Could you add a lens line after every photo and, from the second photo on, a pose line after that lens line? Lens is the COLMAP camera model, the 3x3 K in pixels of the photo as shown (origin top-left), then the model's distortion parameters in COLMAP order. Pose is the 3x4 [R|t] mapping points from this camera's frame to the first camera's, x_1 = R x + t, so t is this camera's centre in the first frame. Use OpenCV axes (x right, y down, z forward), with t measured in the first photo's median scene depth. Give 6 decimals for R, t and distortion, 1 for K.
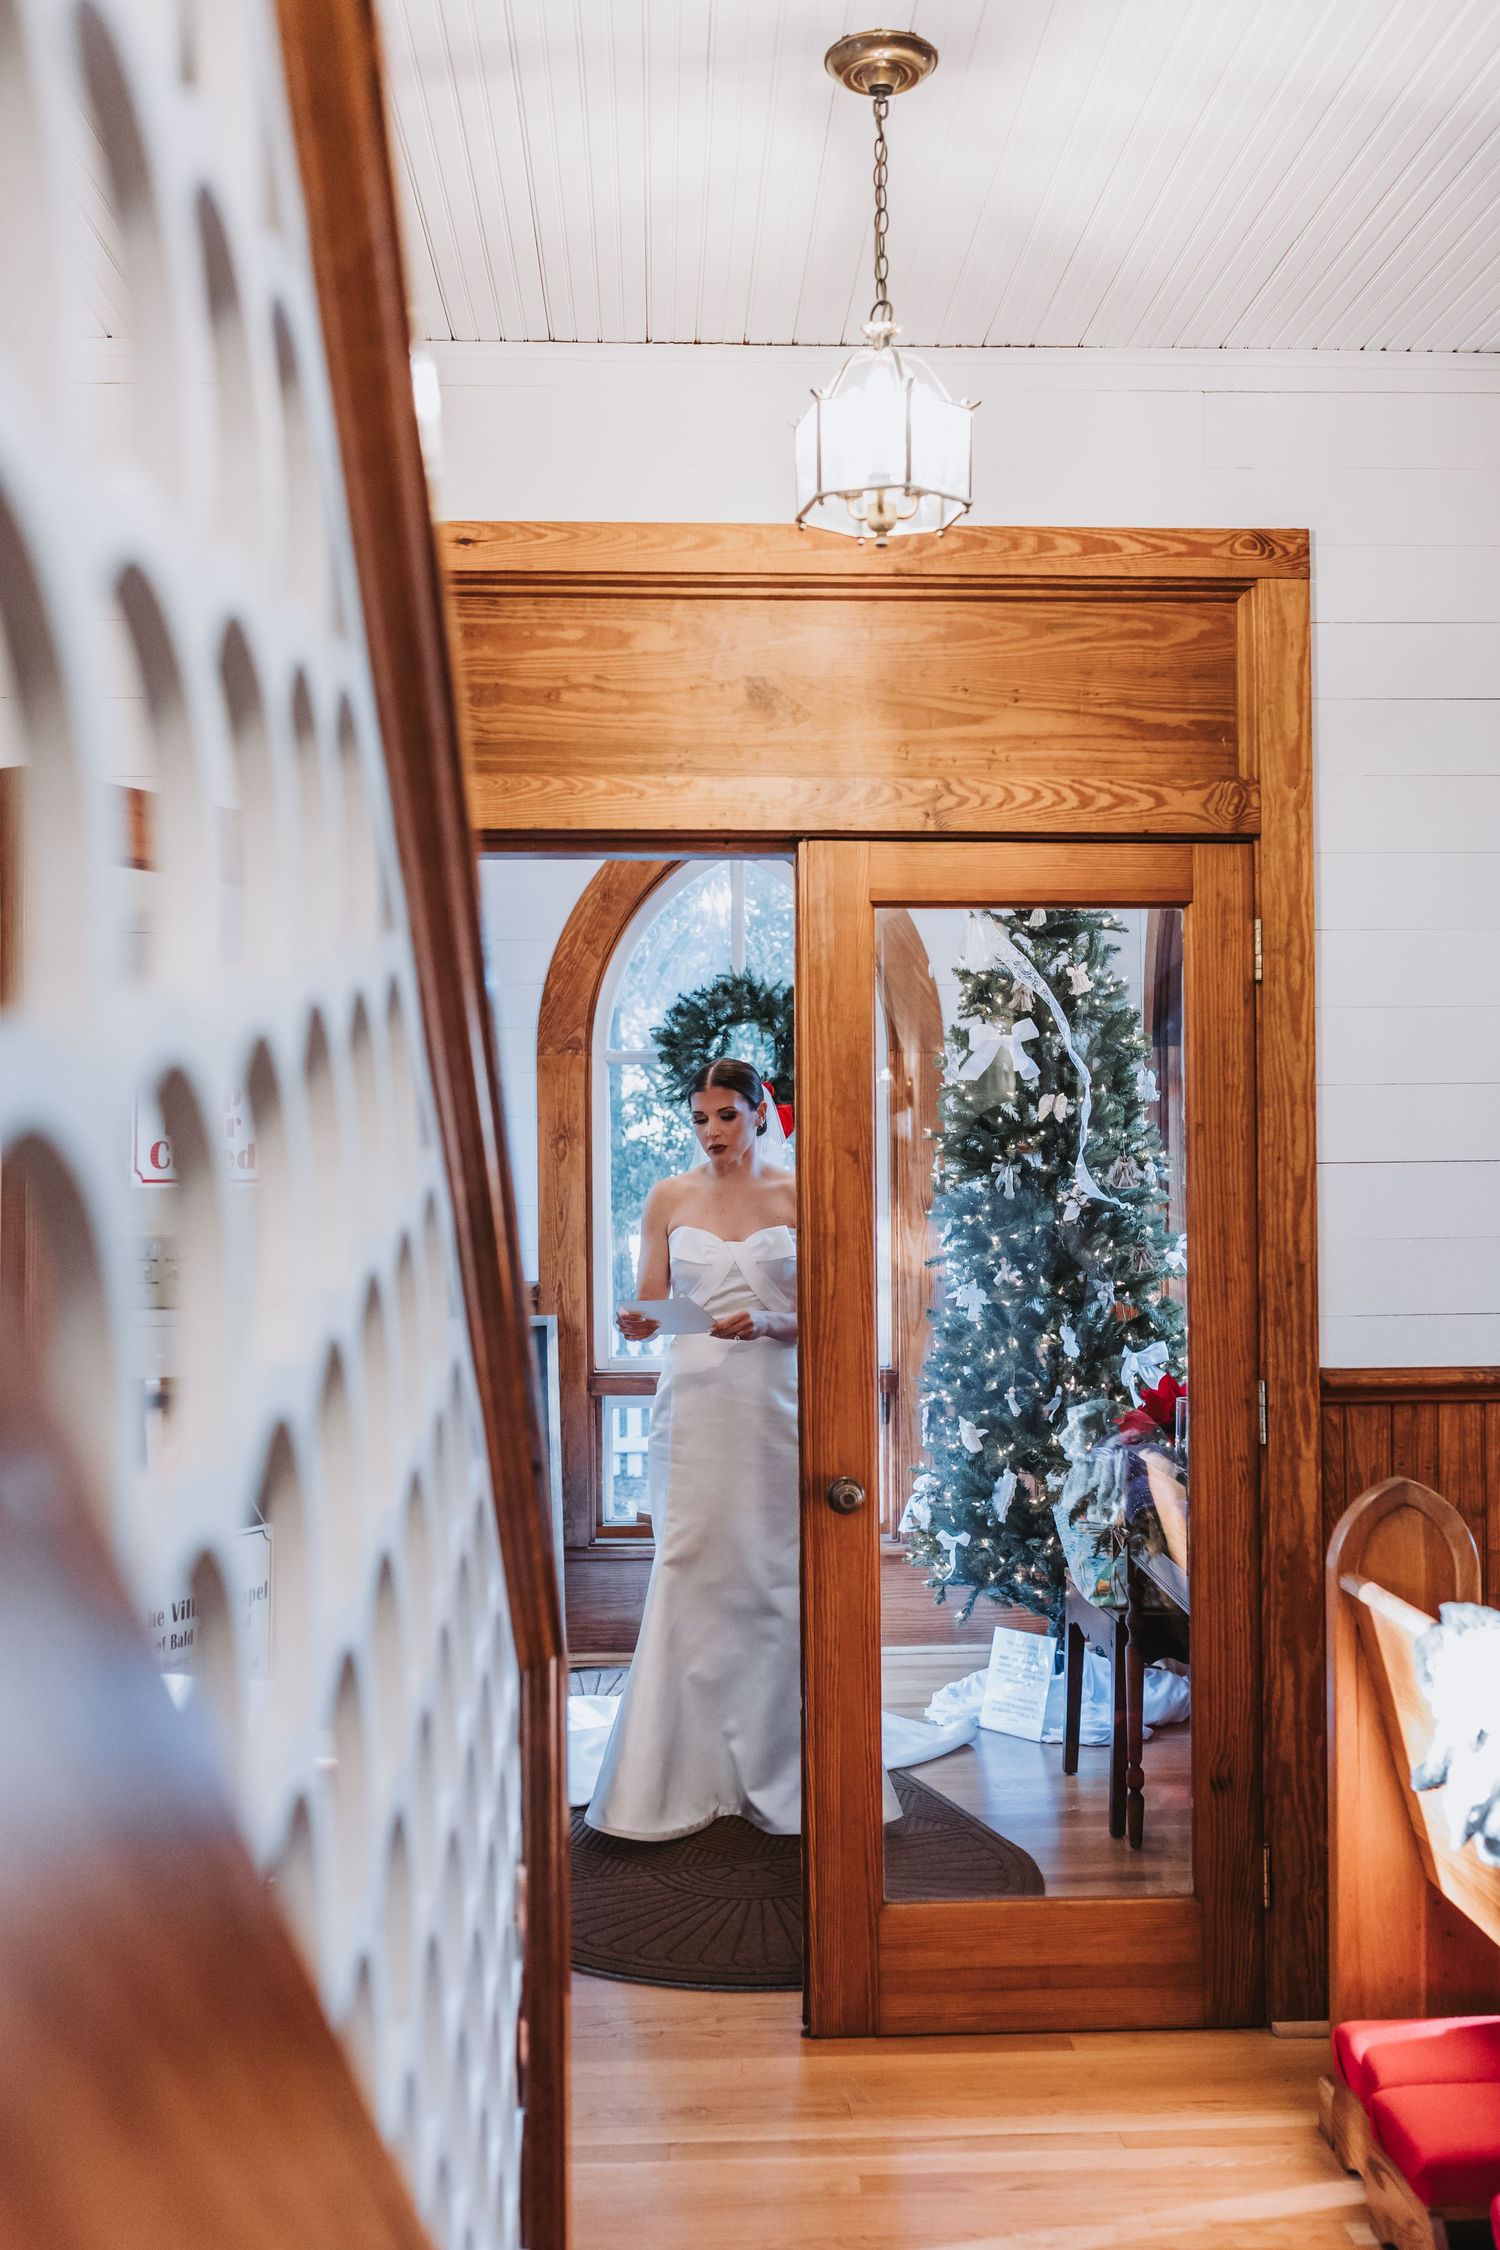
lens RADIAL K [[2128.8, 0, 758.0], [0, 2128.8, 1123.1], [0, 0, 1]] dist [0.001603, 0.004016]
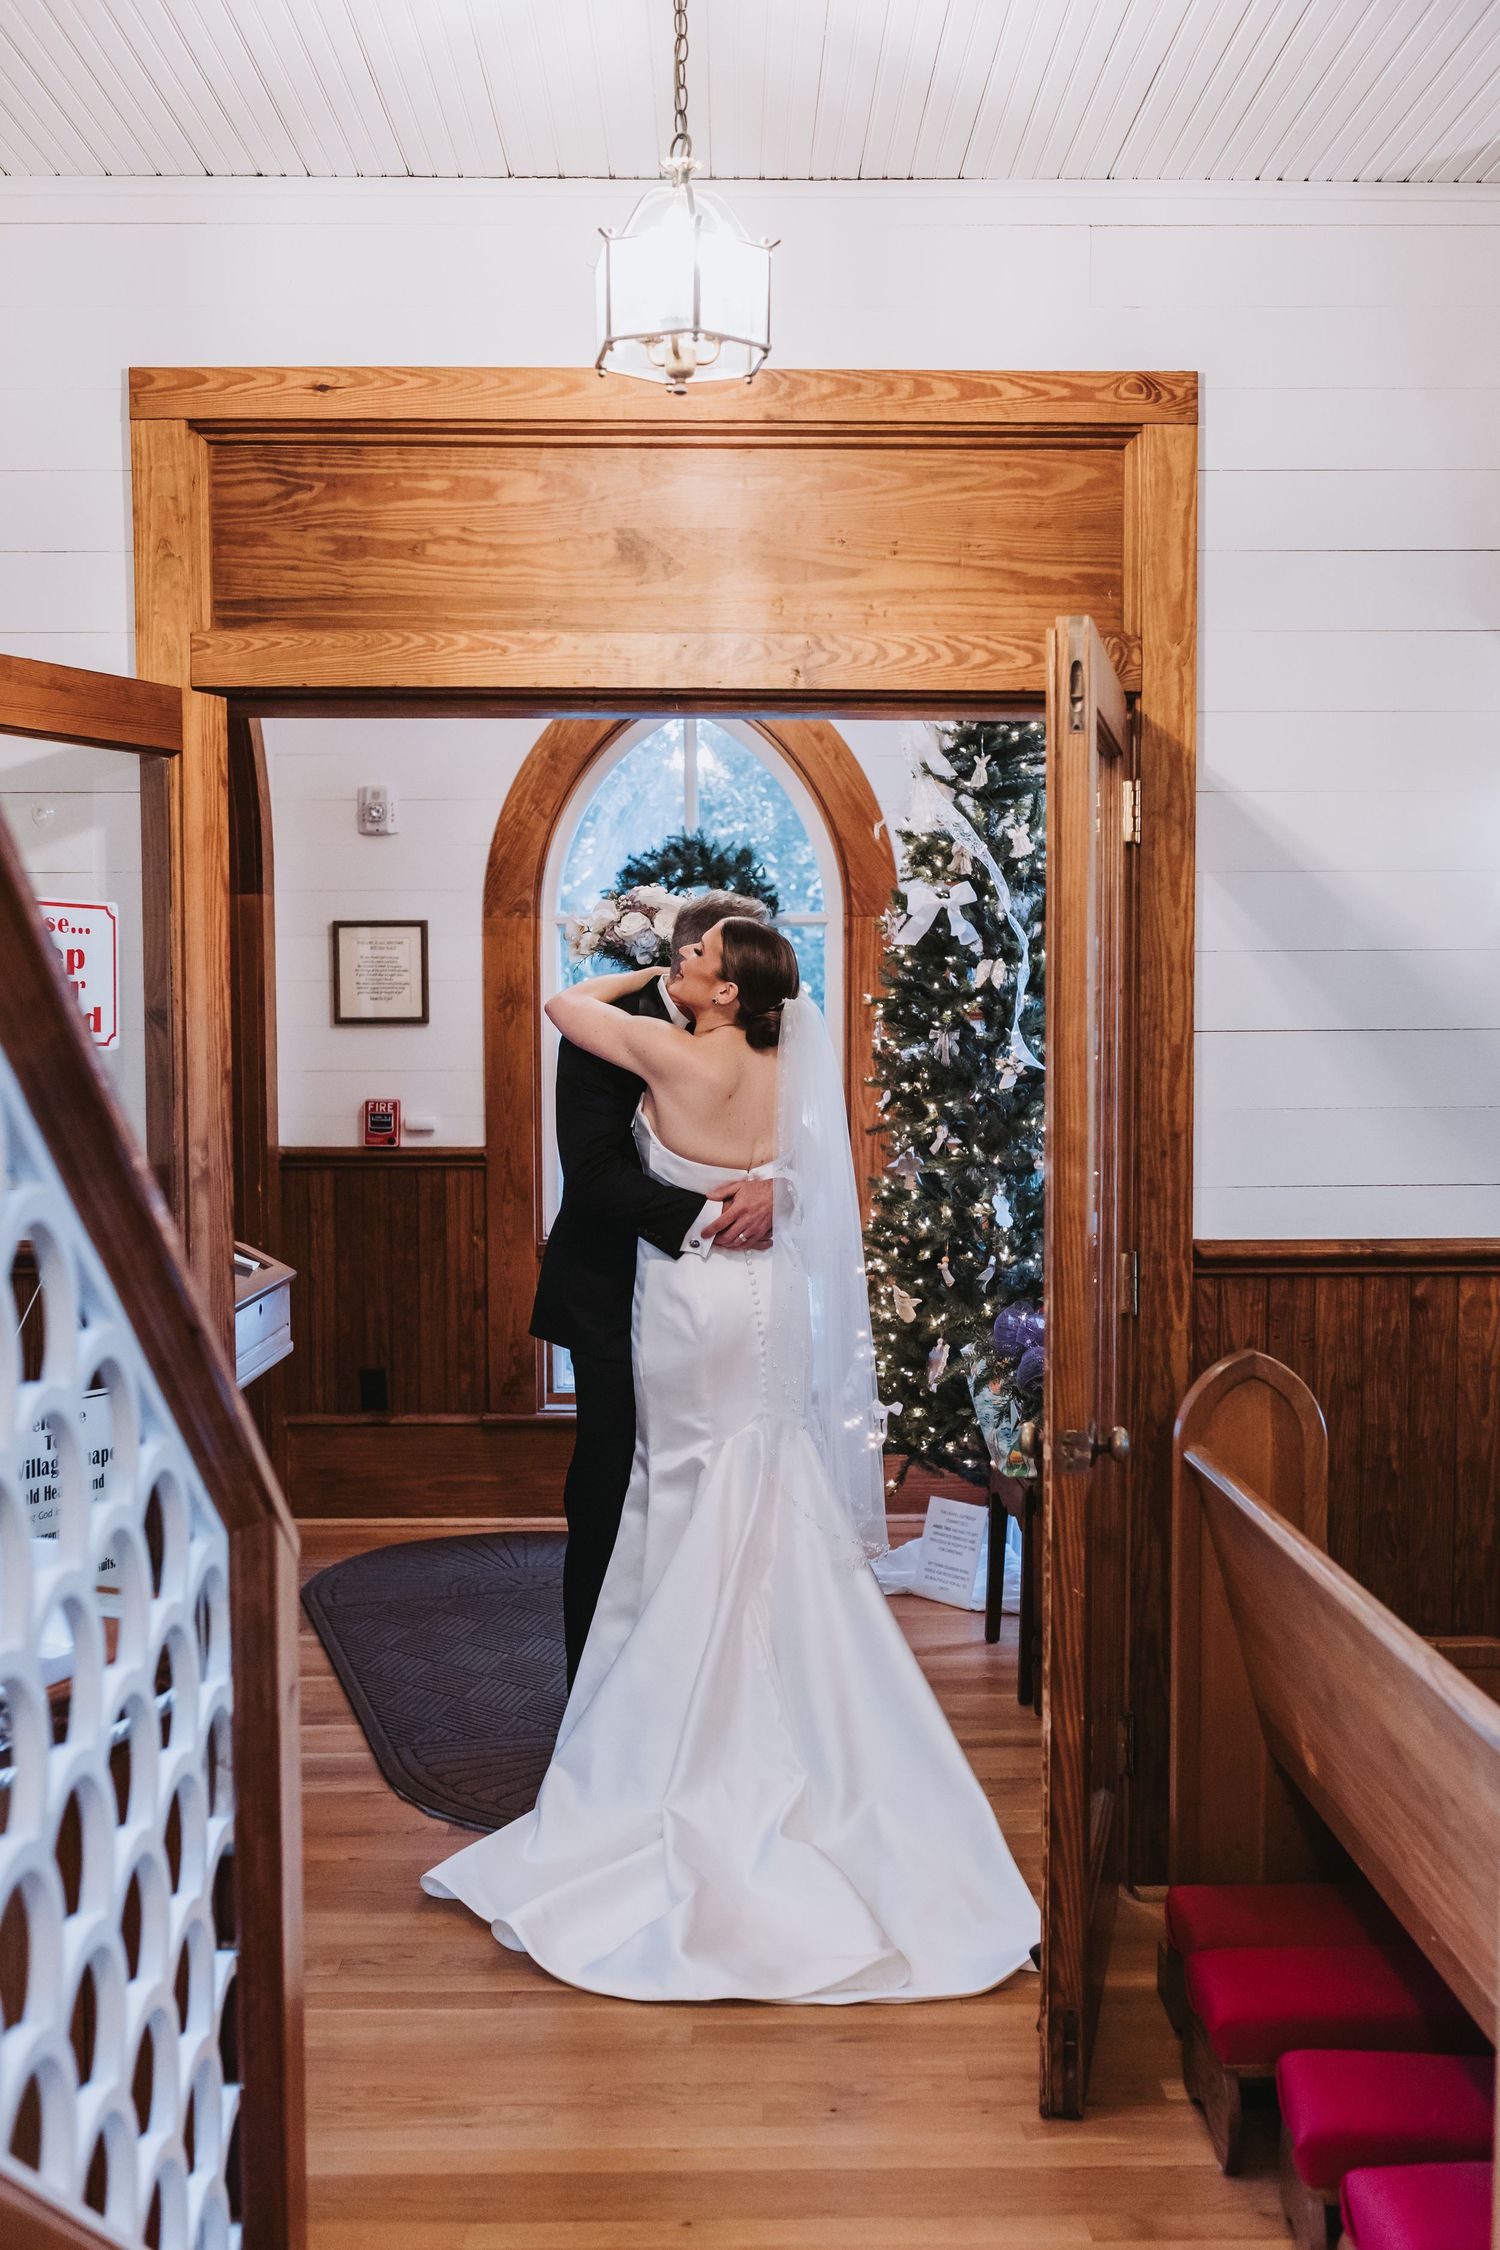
lens RADIAL K [[2168.4, 0, 750.0], [0, 2168.4, 1125.0], [0, 0, 1]] dist [0.002343, -0.000596]
pose [[0.999554, 0.006012, -0.029235, 0.086576], [-0.004145, 0.997973, 0.063508, -0.000800], [0.029558, -0.063358, 0.997553, -0.004437]]
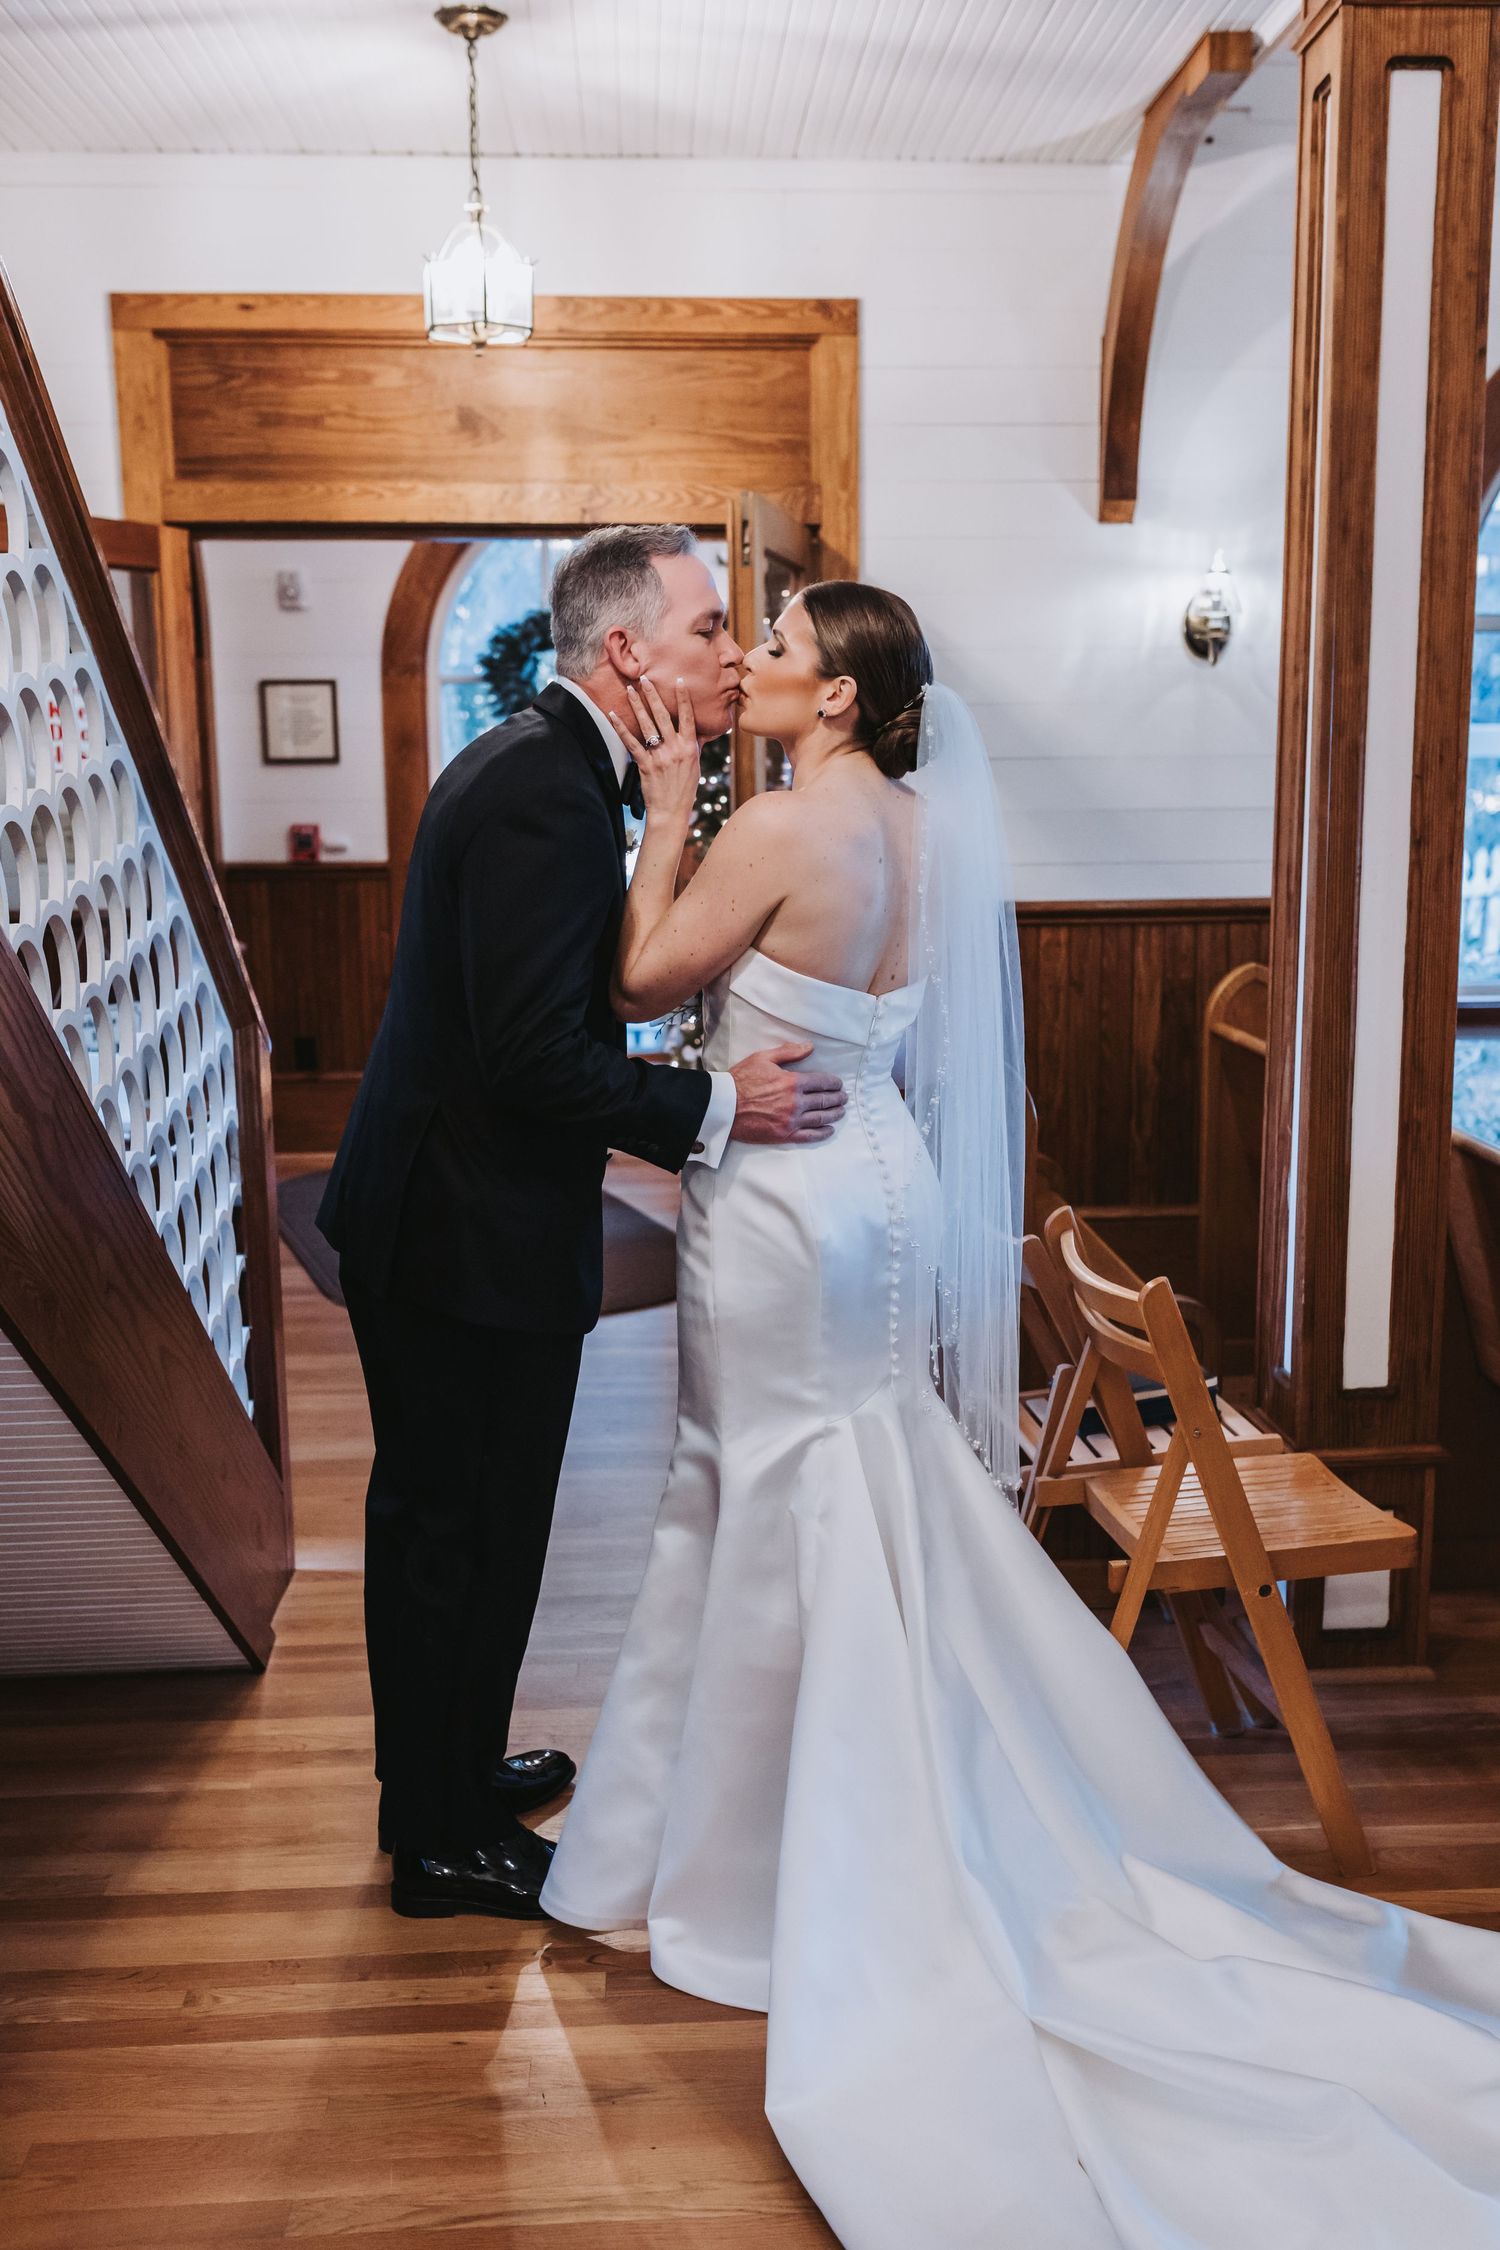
lens RADIAL K [[2105.9, 0, 767.8], [0, 2105.9, 1129.0], [0, 0, 1]] dist [0.002352, -0.003366]
pose [[0.999830, -0.003951, 0.018017, 0.171602], [0.000560, 0.982845, 0.184434, 0.000895], [-0.018437, -0.184392, 0.982680, -0.447345]]
